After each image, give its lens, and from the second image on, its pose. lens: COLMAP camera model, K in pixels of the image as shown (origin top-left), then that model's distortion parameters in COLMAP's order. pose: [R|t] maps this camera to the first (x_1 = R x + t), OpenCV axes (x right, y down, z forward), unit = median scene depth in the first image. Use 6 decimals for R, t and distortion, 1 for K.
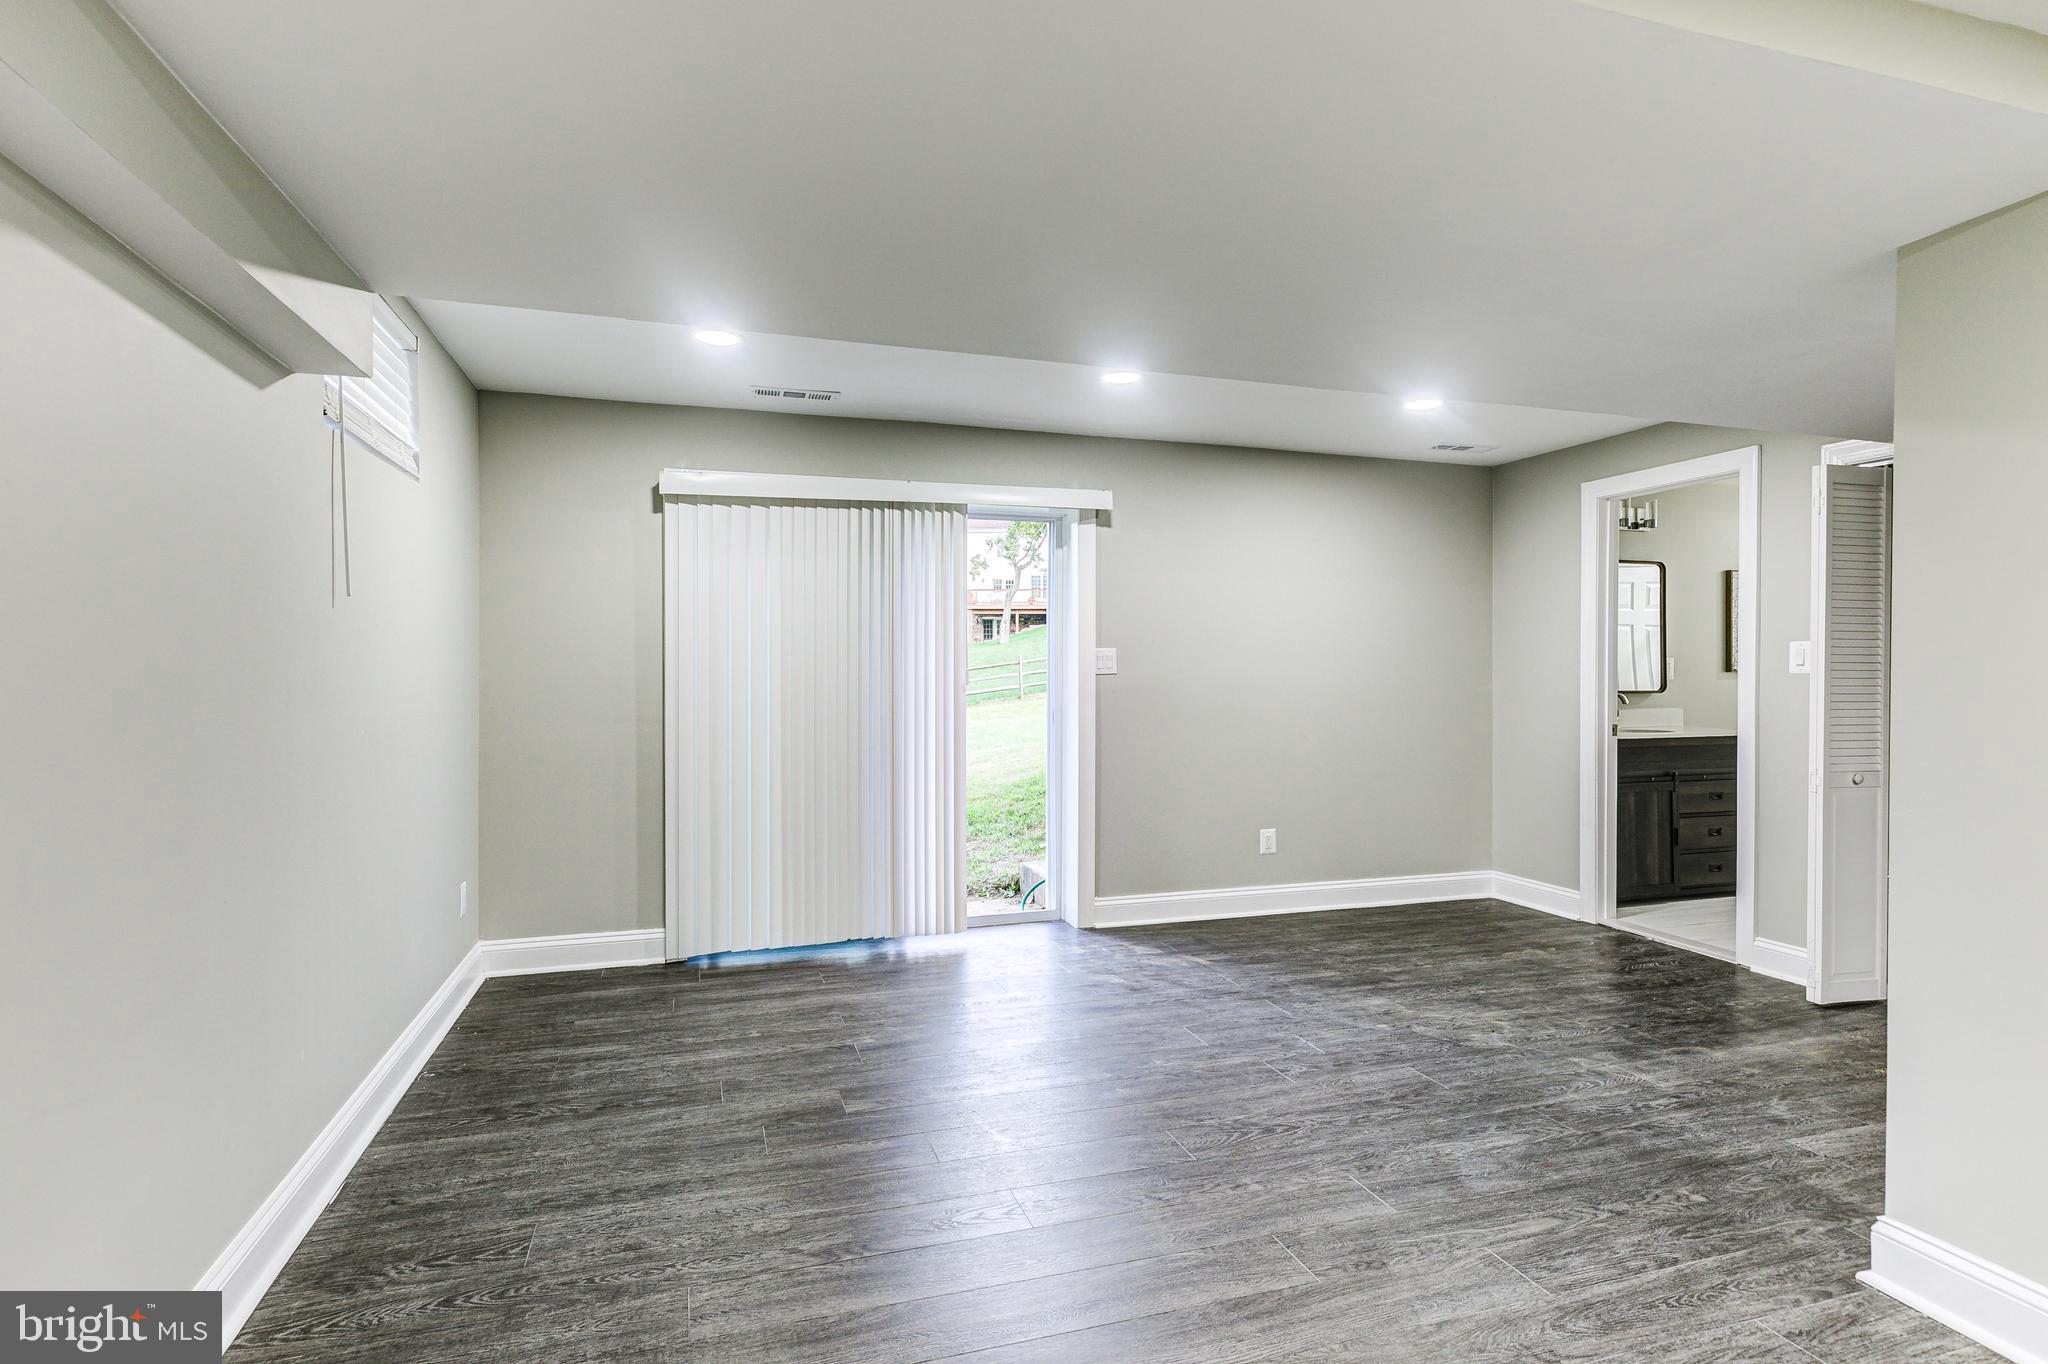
lens RADIAL K [[1081.3, 0, 1029.0], [0, 1081.3, 676.9], [0, 0, 1]] dist [0.001031, 0.000356]
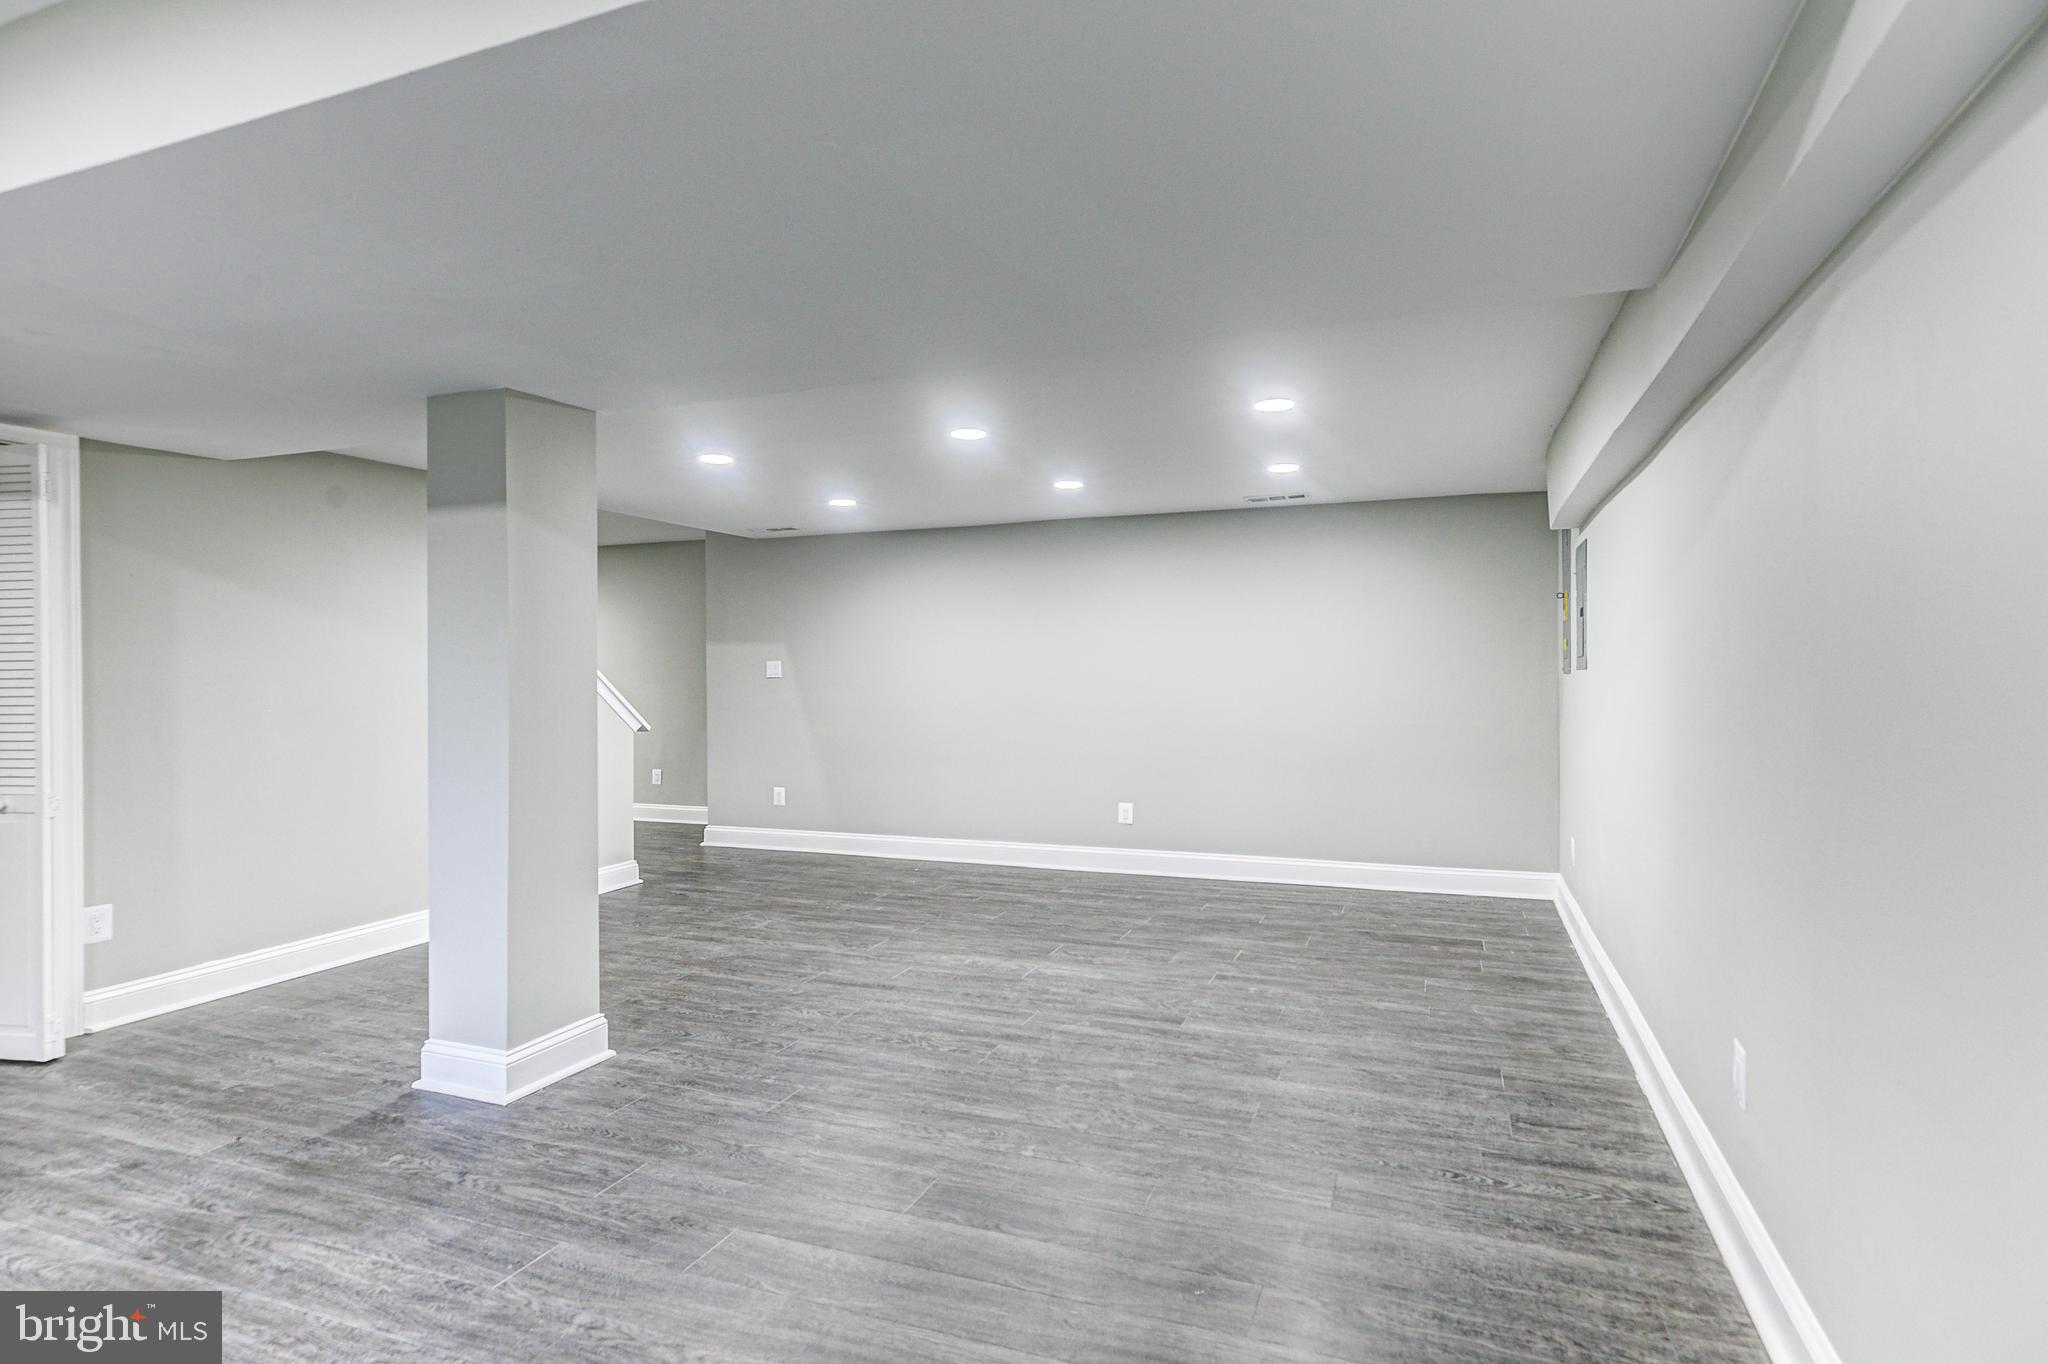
lens RADIAL K [[1081.3, 0, 1025.0], [0, 1081.3, 685.9], [0, 0, 1]] dist [0.001031, 0.000356]
pose [[-0.791629, 0.013570, 0.610851, -0.534392], [0.017942, 0.999838, 0.001041, 0.021559], [-0.610738, 0.011783, -0.791745, 1.444840]]
